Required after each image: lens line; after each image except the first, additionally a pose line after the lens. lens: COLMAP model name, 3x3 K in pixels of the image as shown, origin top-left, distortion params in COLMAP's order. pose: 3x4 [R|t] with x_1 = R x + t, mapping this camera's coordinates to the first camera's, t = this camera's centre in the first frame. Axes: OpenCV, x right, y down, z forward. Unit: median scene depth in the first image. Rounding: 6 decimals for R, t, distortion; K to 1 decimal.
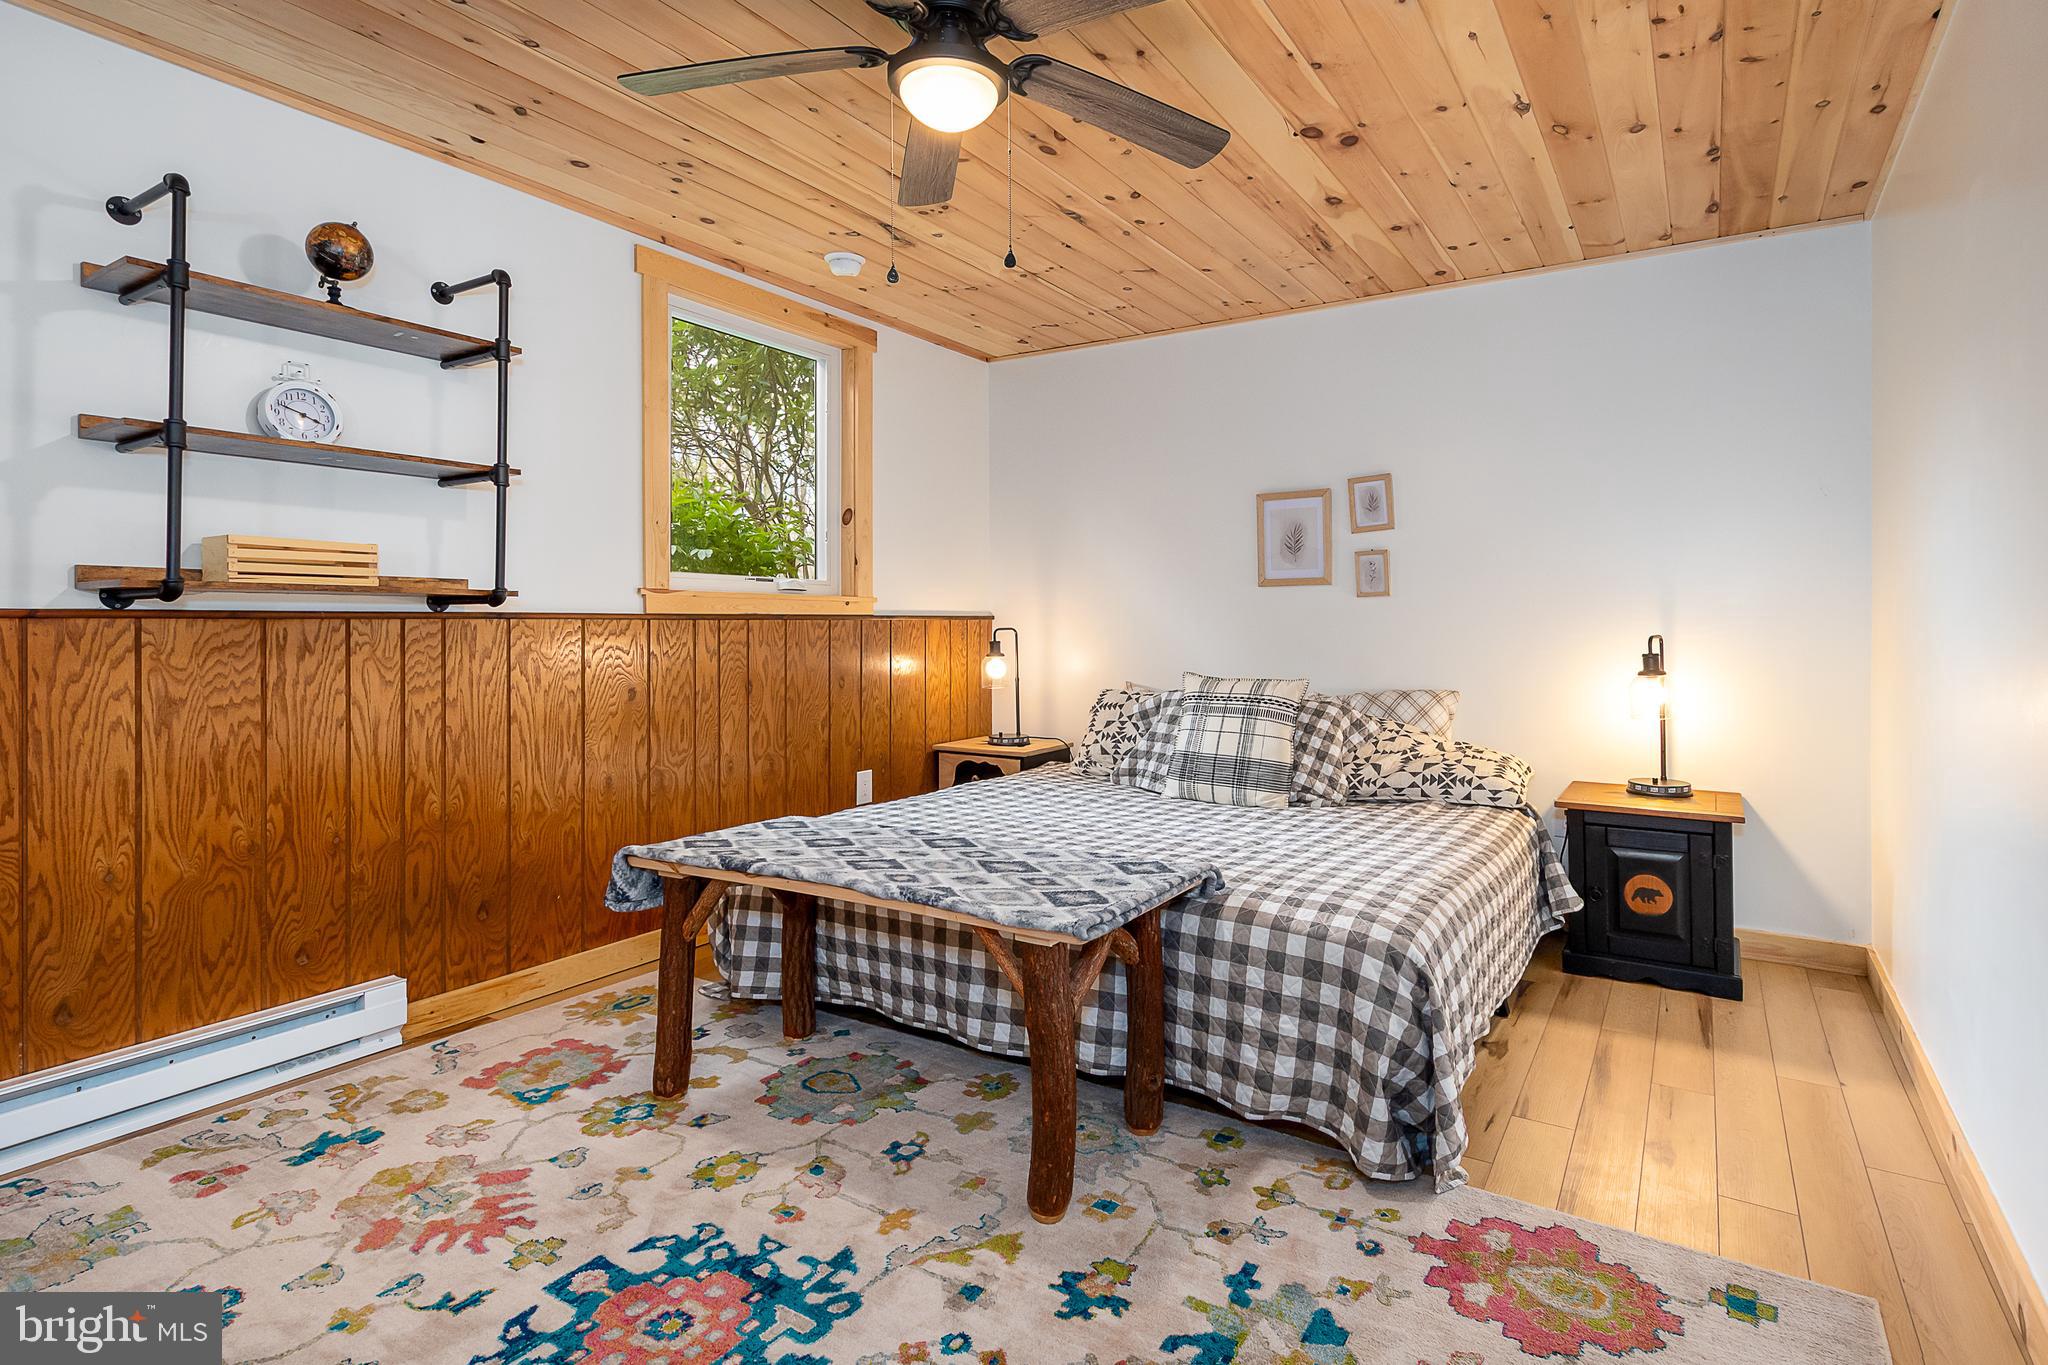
lens RADIAL K [[1000.4, 0, 1109.5], [0, 1000.4, 625.2], [0, 0, 1]] dist [0.015035, -0.000795]
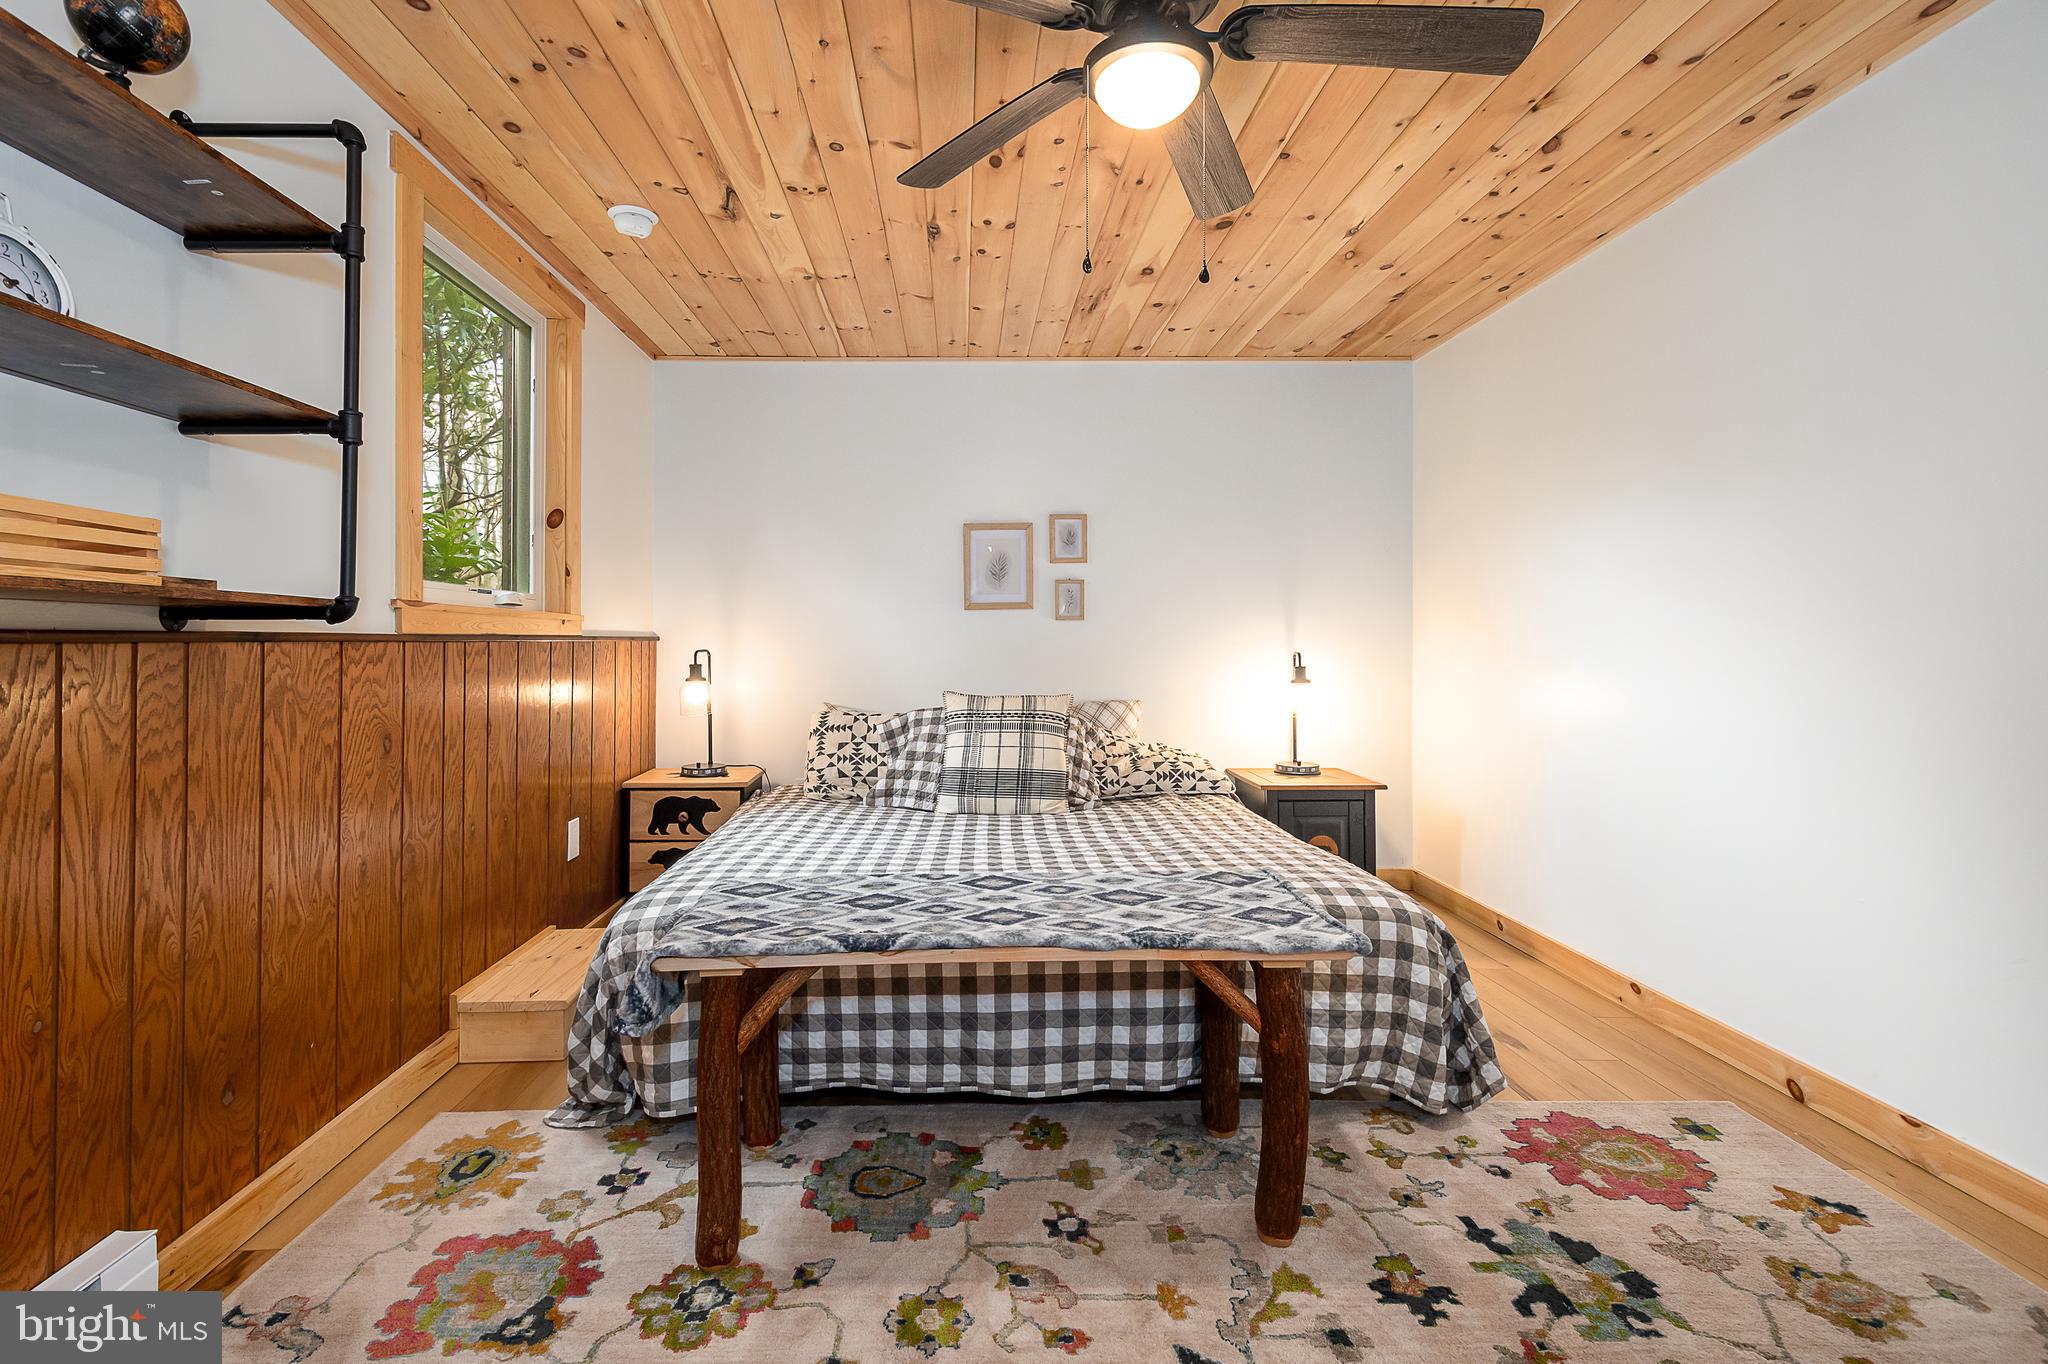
lens RADIAL K [[904.0, 0, 984.0], [0, 904.0, 637.5], [0, 0, 1]] dist [0.016141, -0.005485]
pose [[0.857712, 0.000231, 0.514130, -0.516135], [0.003523, 0.999974, -0.006327, -0.003794], [-0.514118, 0.007238, 0.857689, 0.245333]]
